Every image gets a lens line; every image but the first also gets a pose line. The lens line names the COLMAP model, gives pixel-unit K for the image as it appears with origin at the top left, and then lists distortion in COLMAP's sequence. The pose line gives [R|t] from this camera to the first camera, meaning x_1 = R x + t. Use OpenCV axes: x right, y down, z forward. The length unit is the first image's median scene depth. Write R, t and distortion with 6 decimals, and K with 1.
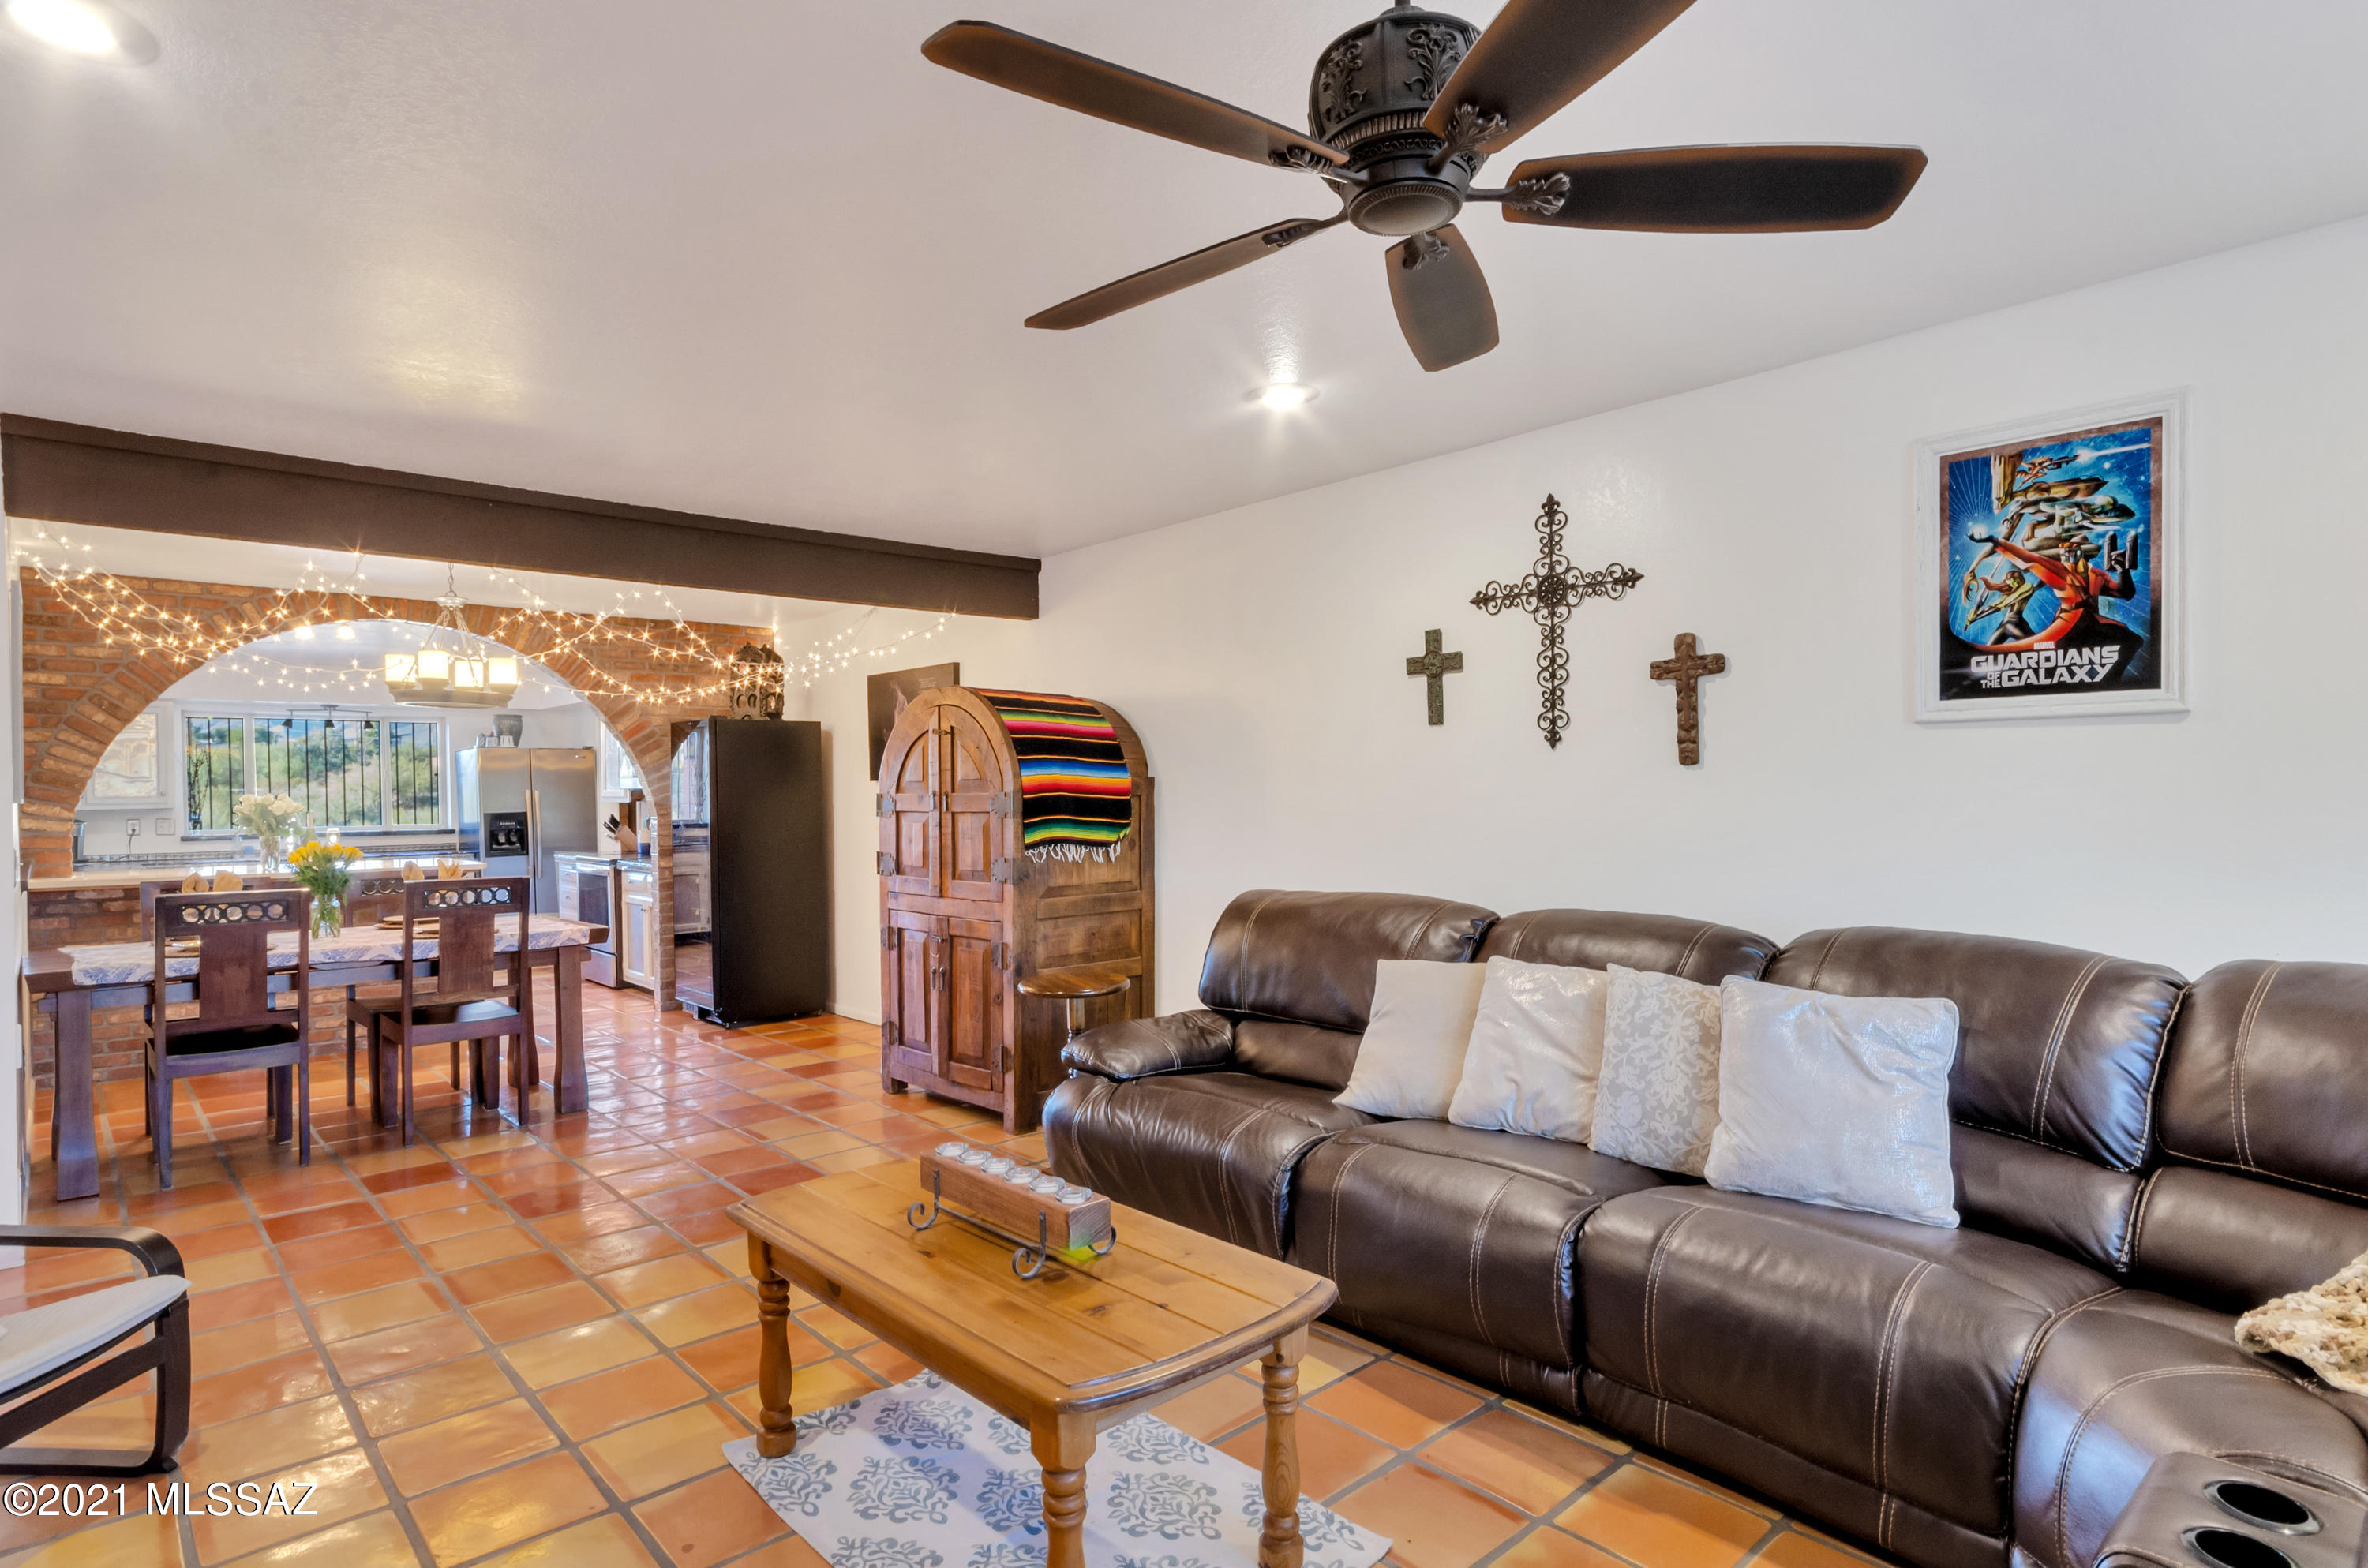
lens RADIAL K [[1225.1, 0, 1190.5], [0, 1225.1, 804.7], [0, 0, 1]] dist [-0.001388, -0.005622]
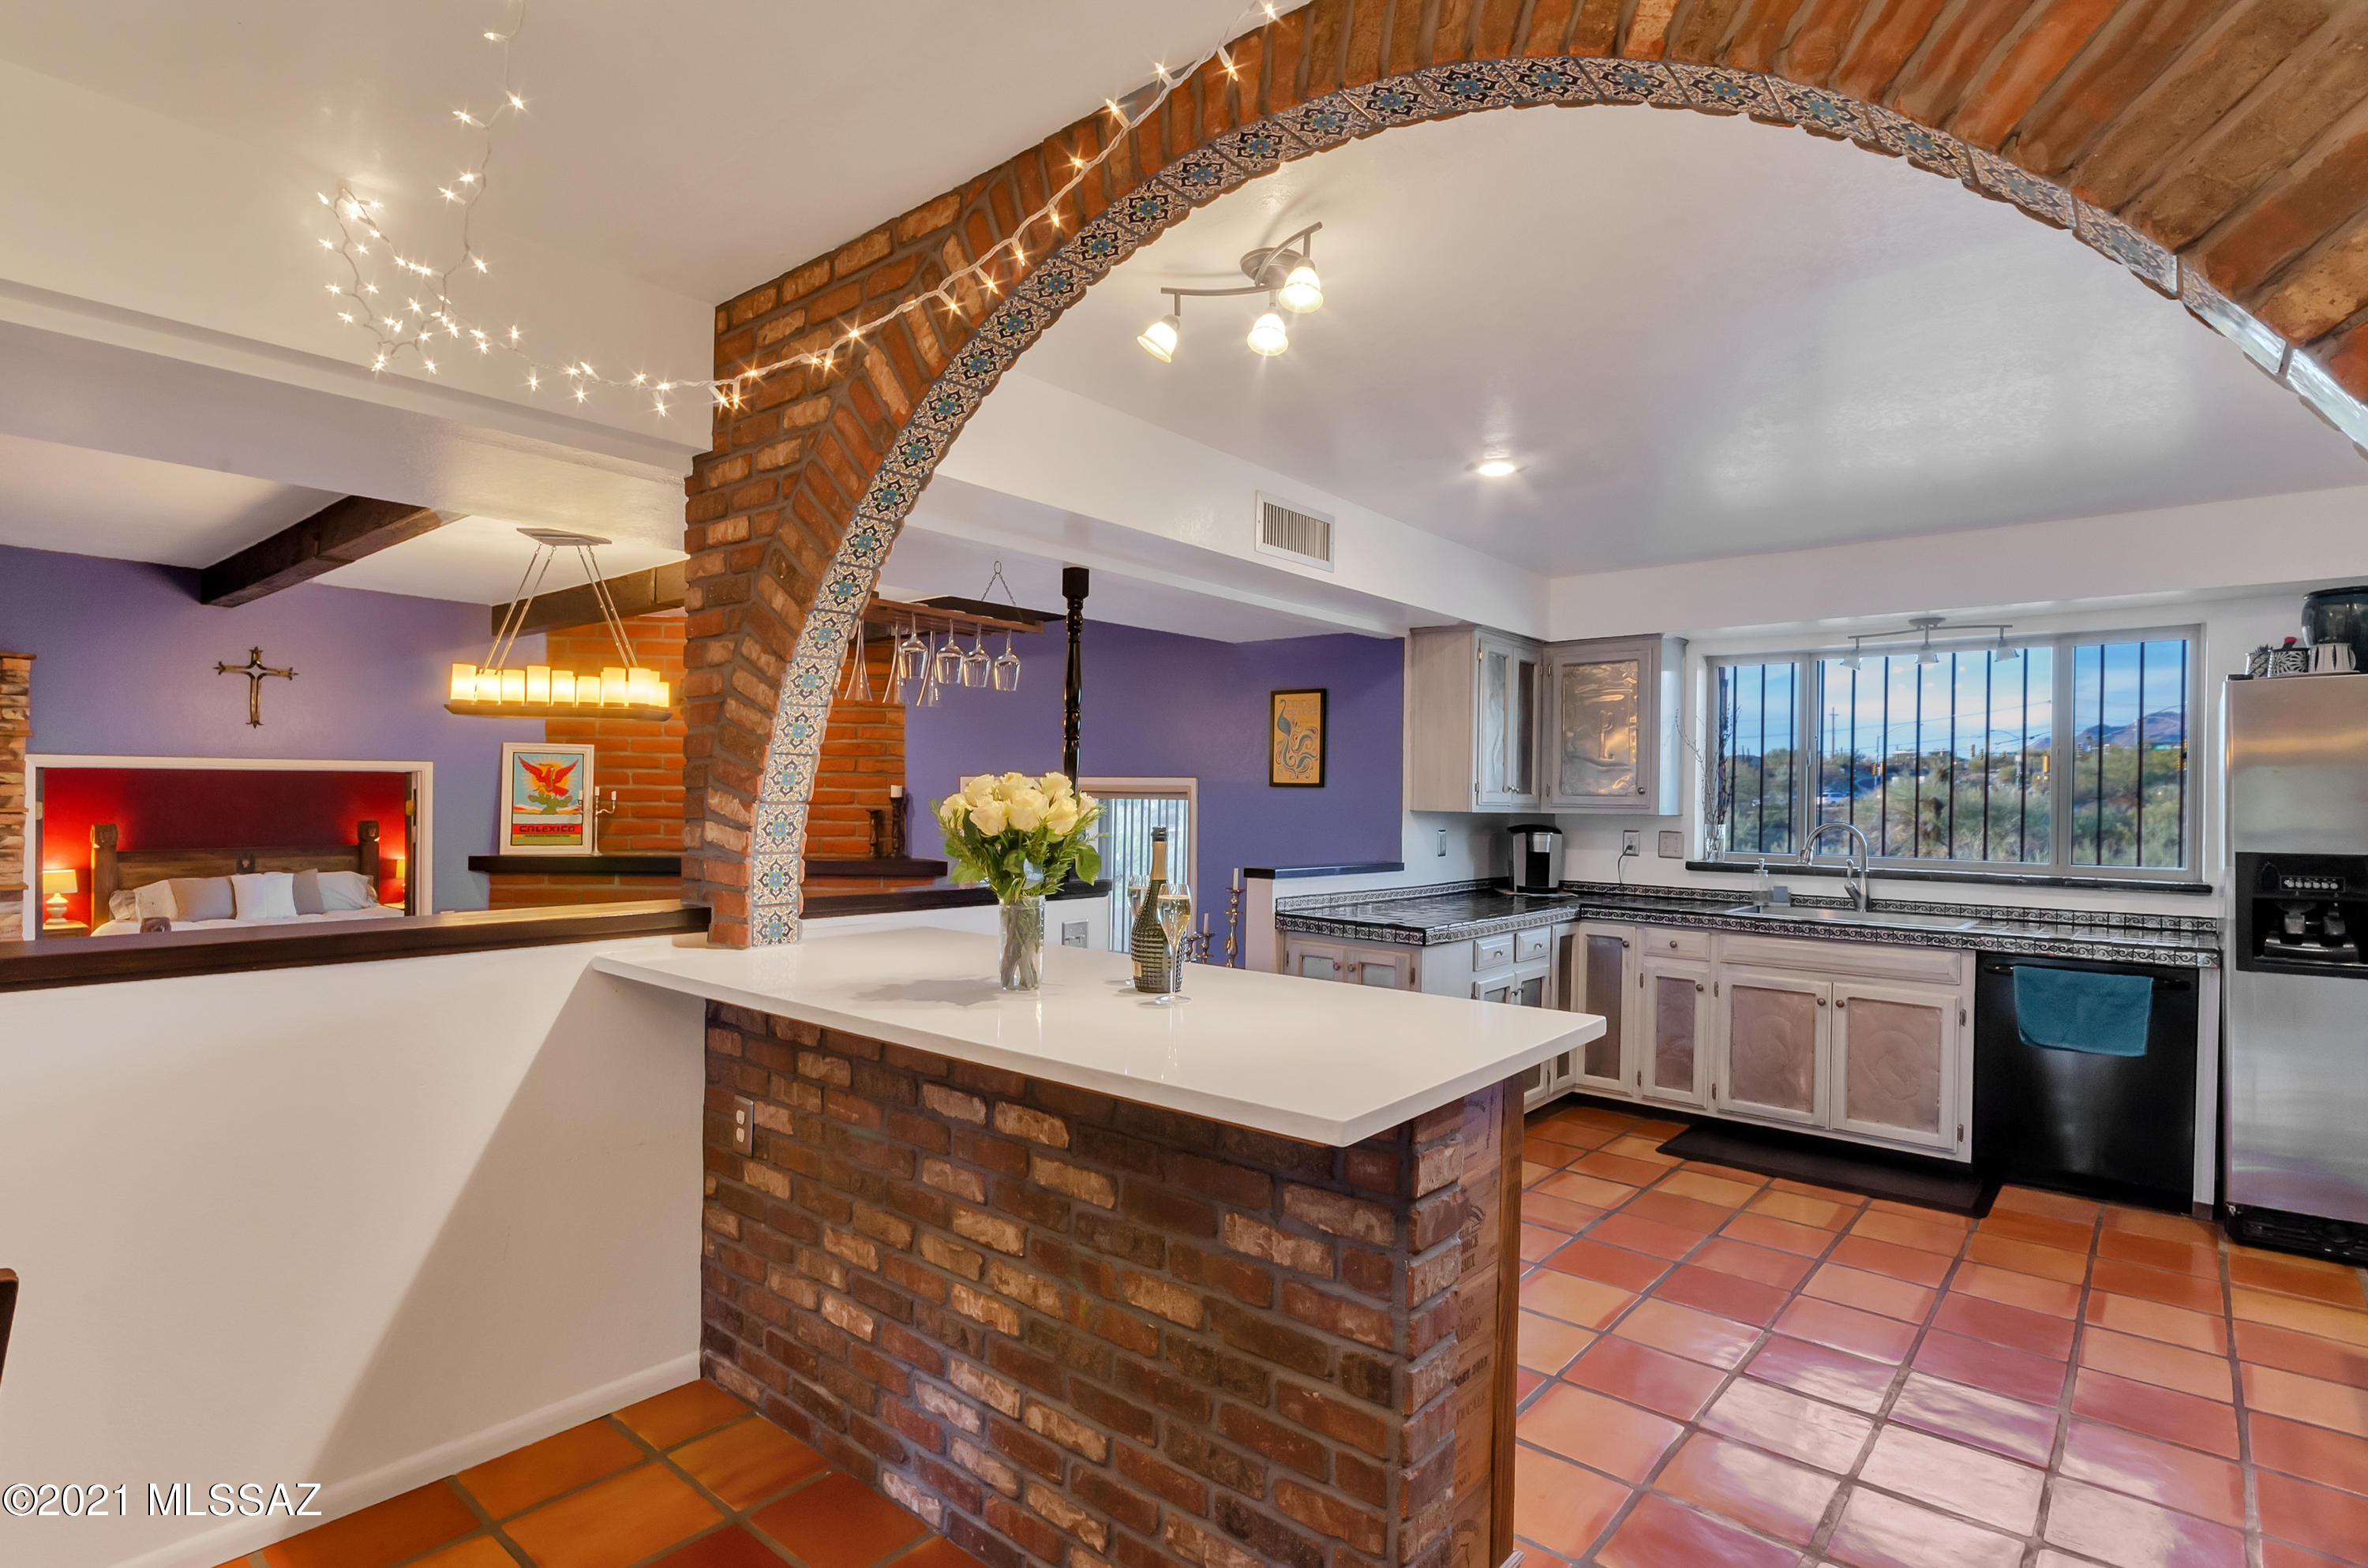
lens RADIAL K [[1168.2, 0, 1189.0], [0, 1168.2, 798.4], [0, 0, 1]] dist [0.002696, -0.005045]
pose [[0.121275, 0.014711, -0.992510, -0.483296], [-0.028394, 0.999532, 0.011346, -0.008744], [0.992213, 0.026806, 0.121636, 1.182951]]
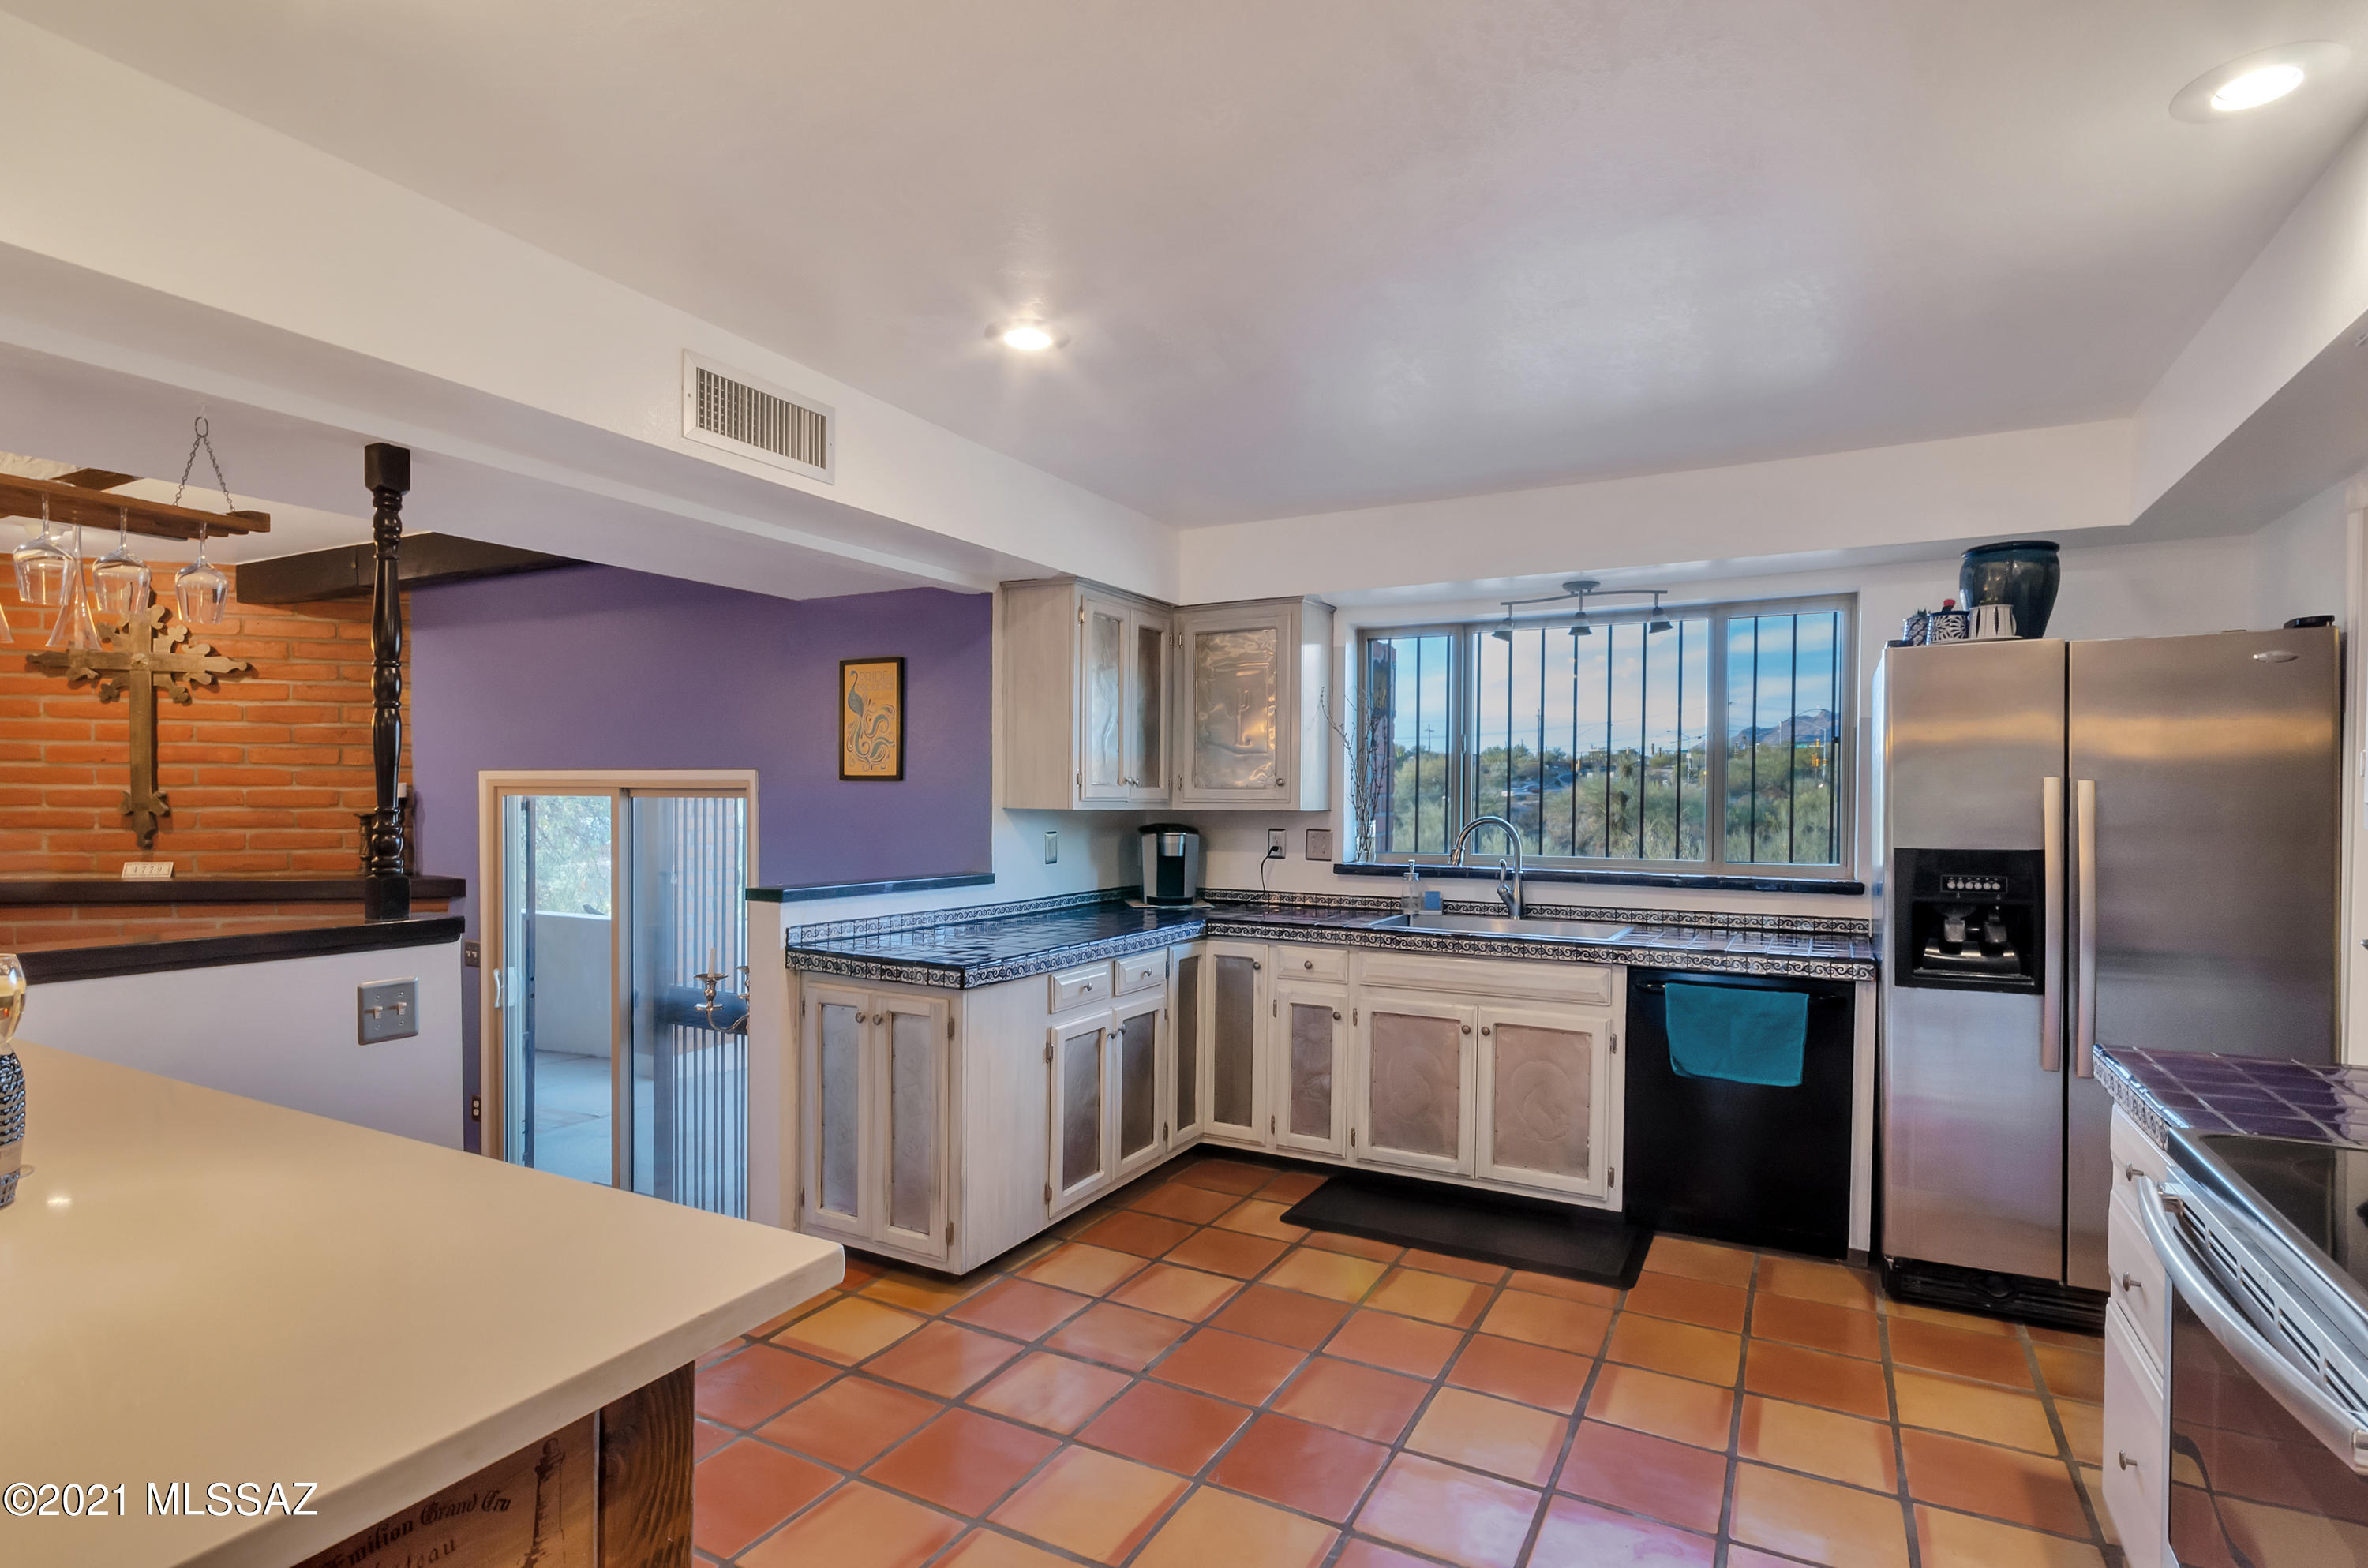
lens RADIAL K [[1168.2, 0, 1183.2], [0, 1168.2, 819.6], [0, 0, 1]] dist [0.002696, -0.005045]
pose [[0.324045, 0.031982, -0.945501, -0.645924], [-0.022237, 0.999410, 0.026185, -0.008638], [0.945780, 0.012540, 0.324565, 1.344233]]
